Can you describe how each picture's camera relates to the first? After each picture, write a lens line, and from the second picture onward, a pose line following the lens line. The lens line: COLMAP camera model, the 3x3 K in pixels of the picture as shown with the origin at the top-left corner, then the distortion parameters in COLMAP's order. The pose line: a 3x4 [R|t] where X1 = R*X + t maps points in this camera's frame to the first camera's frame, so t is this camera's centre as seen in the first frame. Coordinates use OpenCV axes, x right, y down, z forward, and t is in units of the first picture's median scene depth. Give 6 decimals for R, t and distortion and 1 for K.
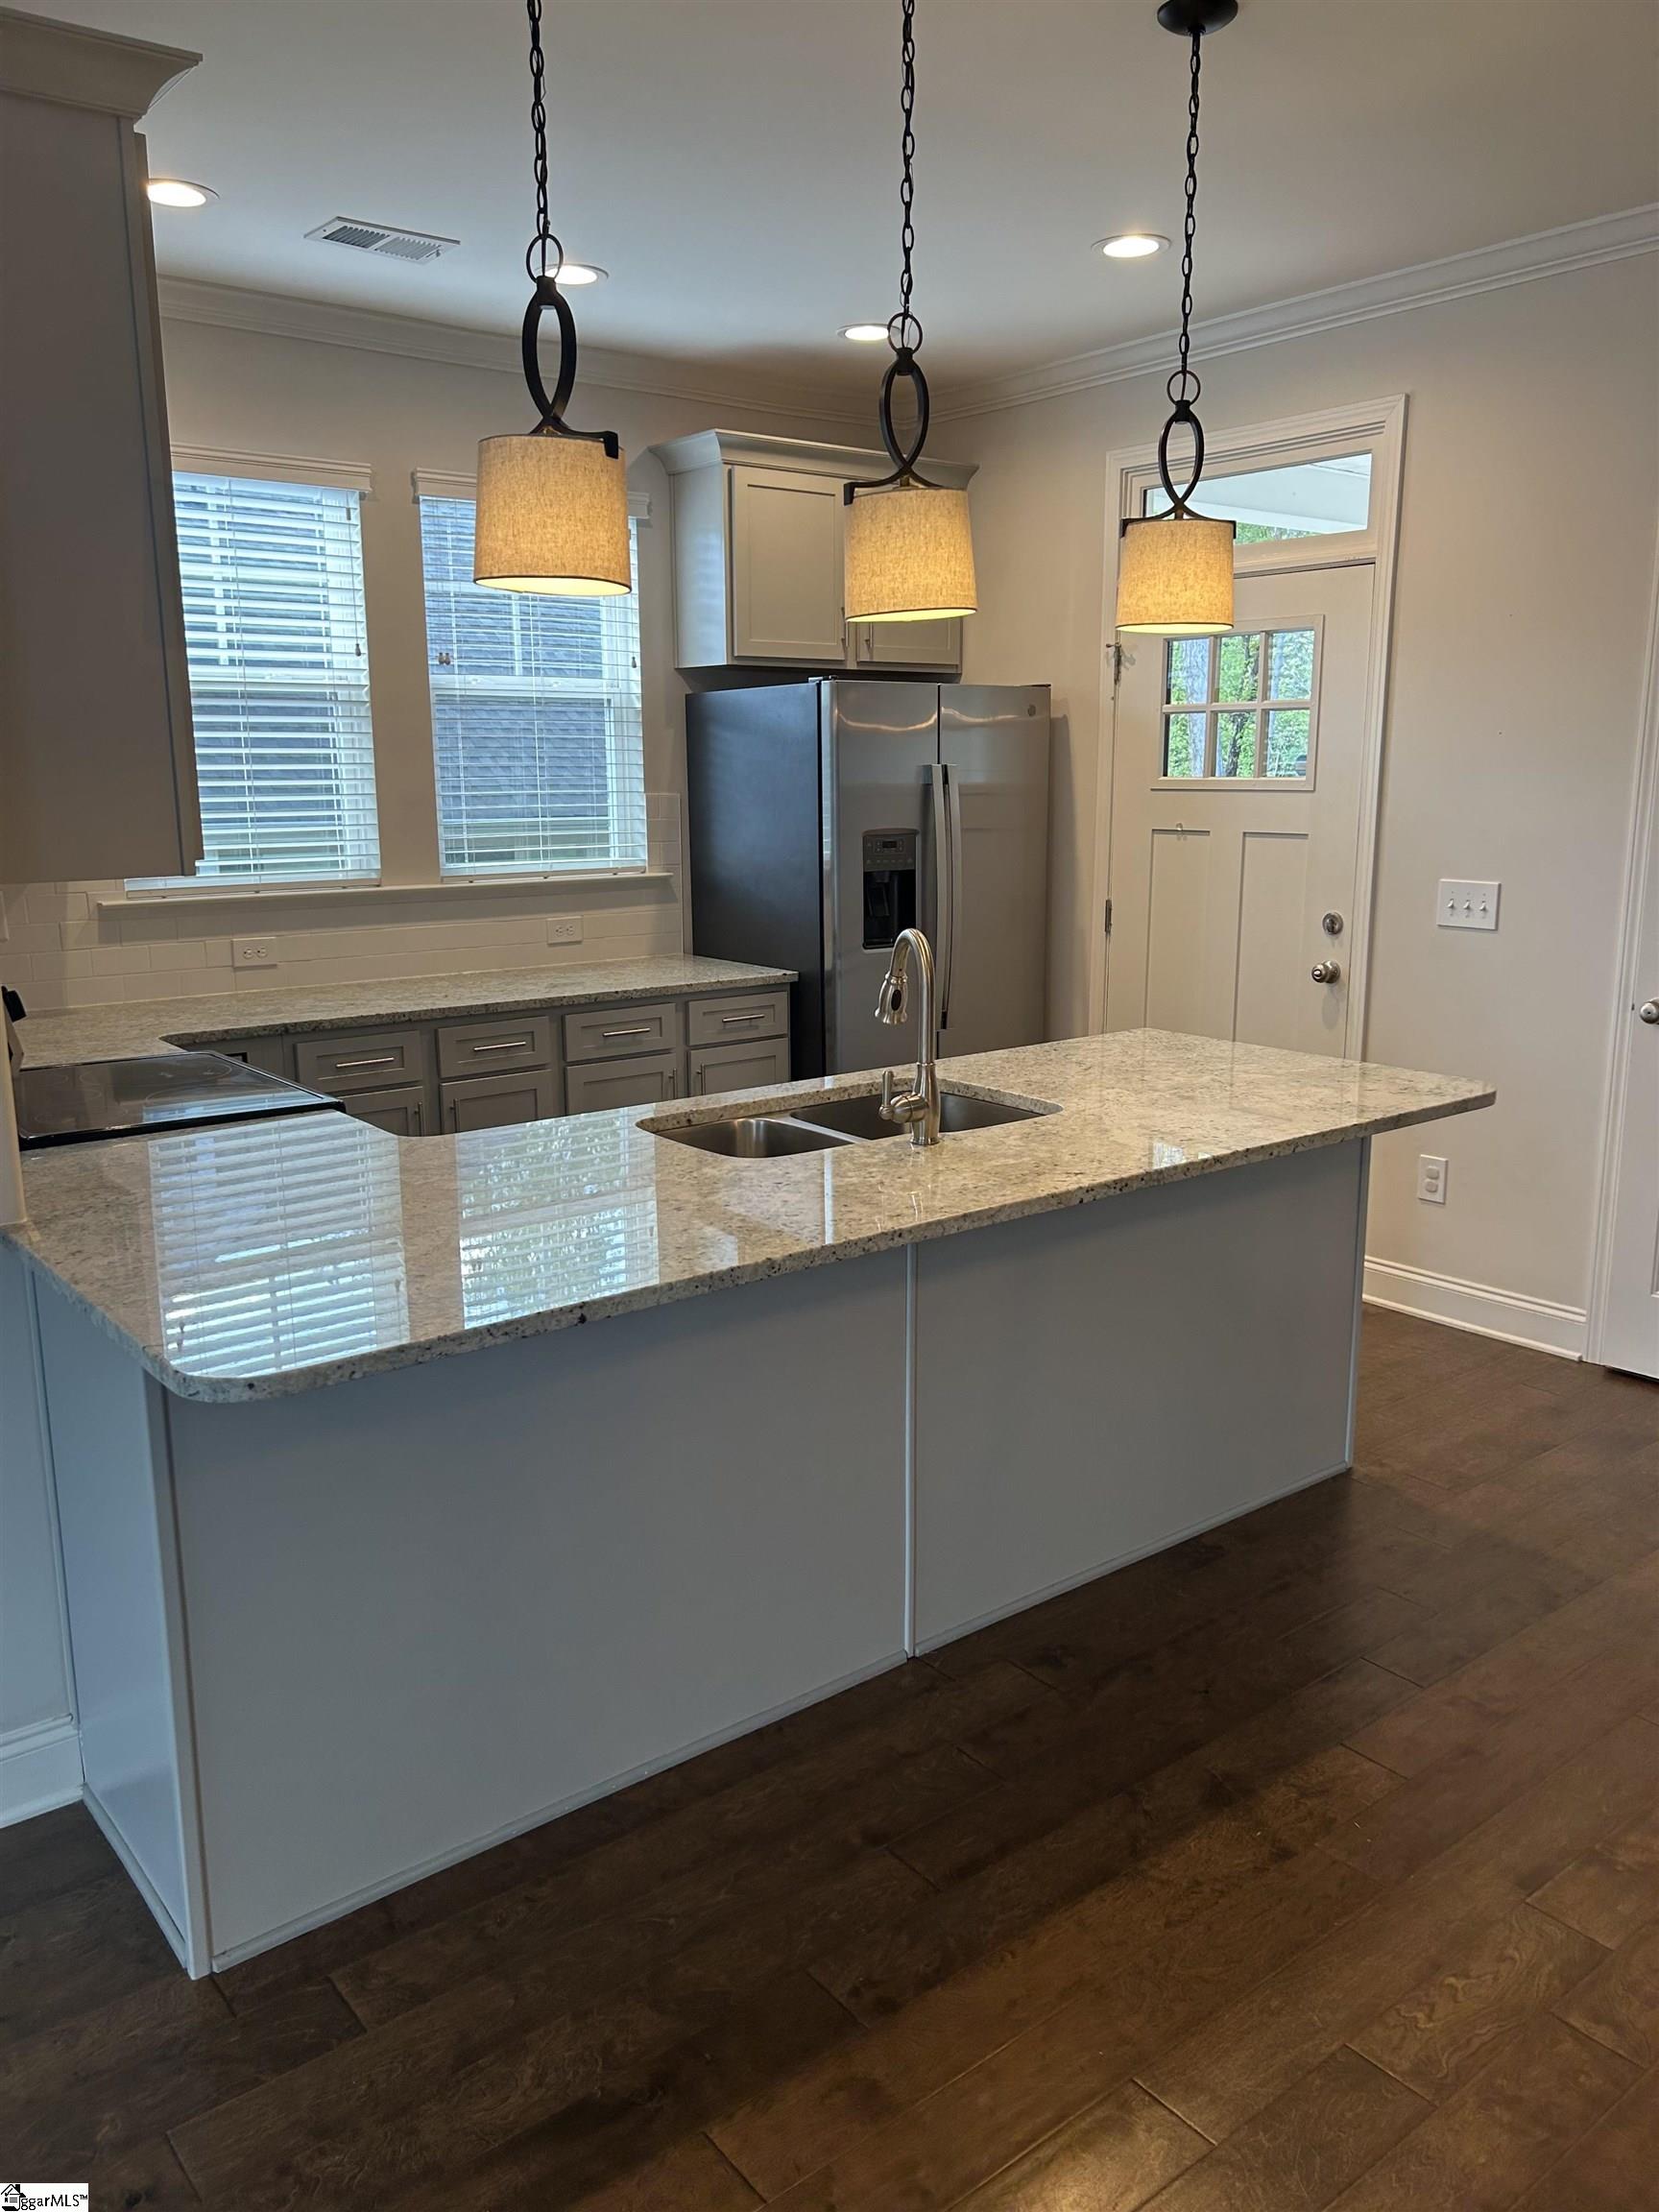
lens RADIAL K [[1657.7, 0, 824.5], [0, 1657.7, 1110.1], [0, 0, 1]] dist [0.050003, -0.060081]
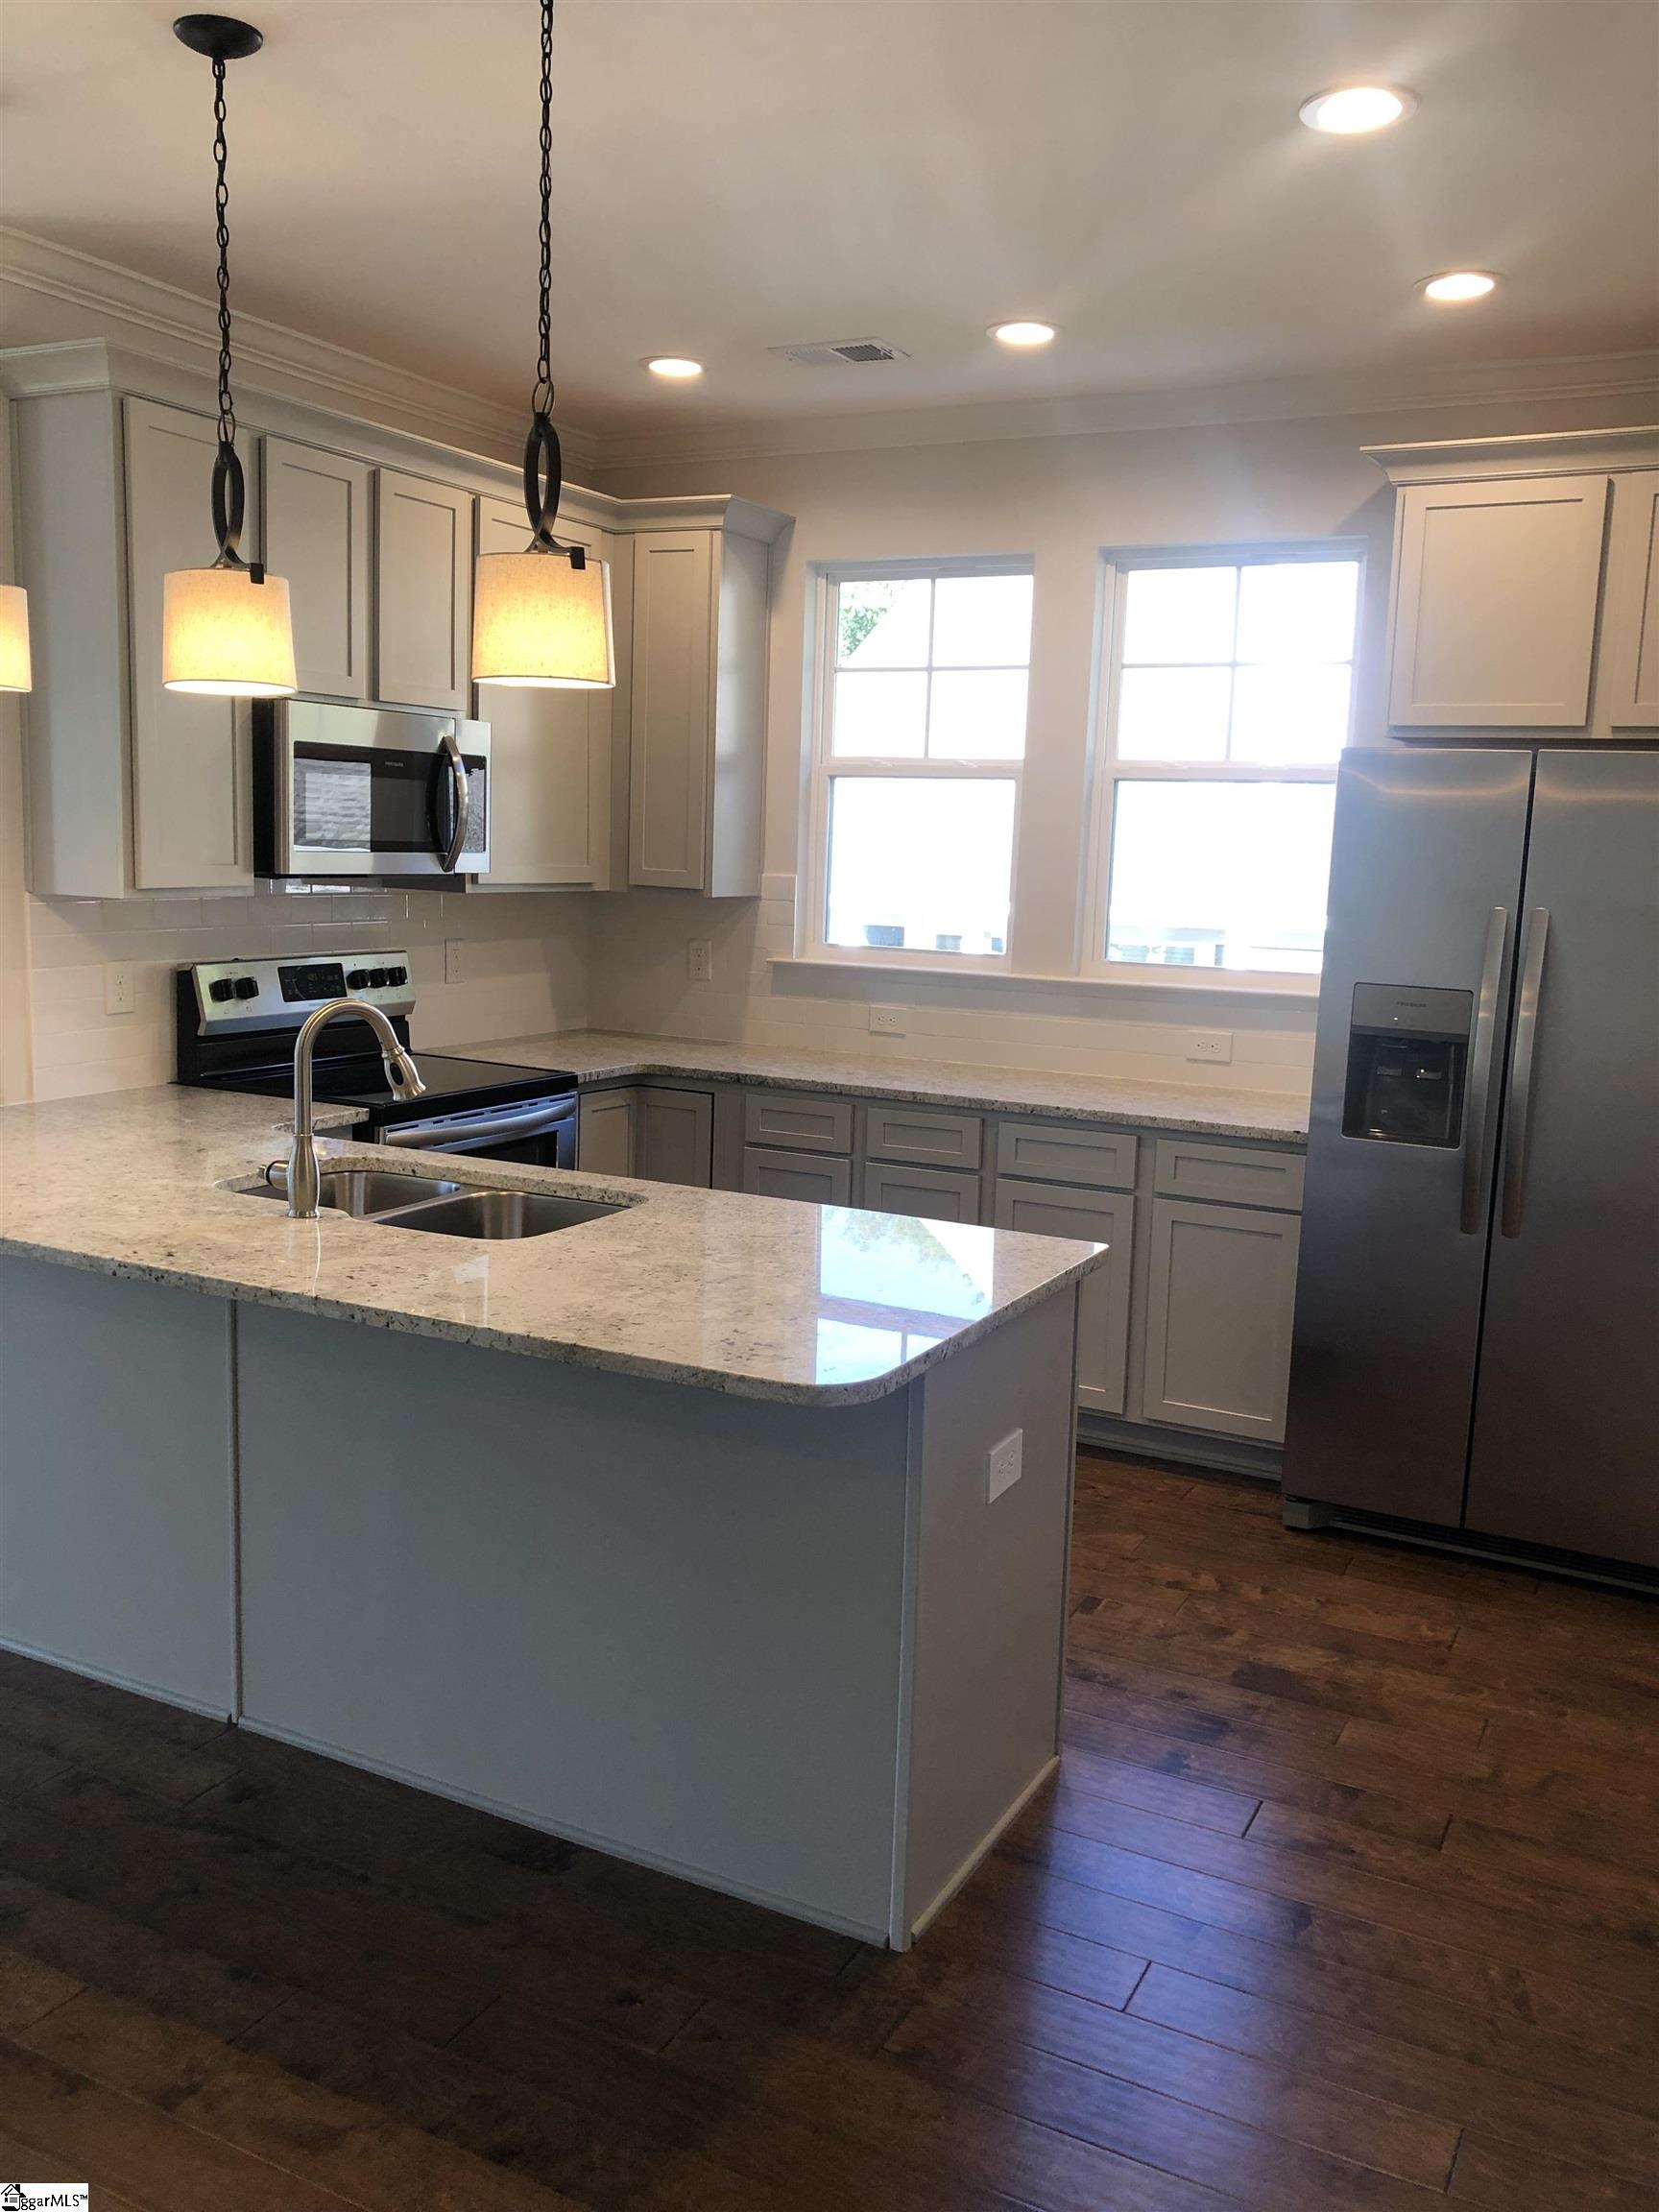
lens RADIAL K [[1812.5, 0, 820.2], [0, 1812.5, 1040.8], [0, 0, 1]] dist [0.023810, -0.027133]
pose [[0.405784, 0.121598, -0.905844, 1.043669], [-0.216022, 0.975789, 0.034217, -0.168820], [0.888073, 0.181797, 0.422227, 0.718407]]
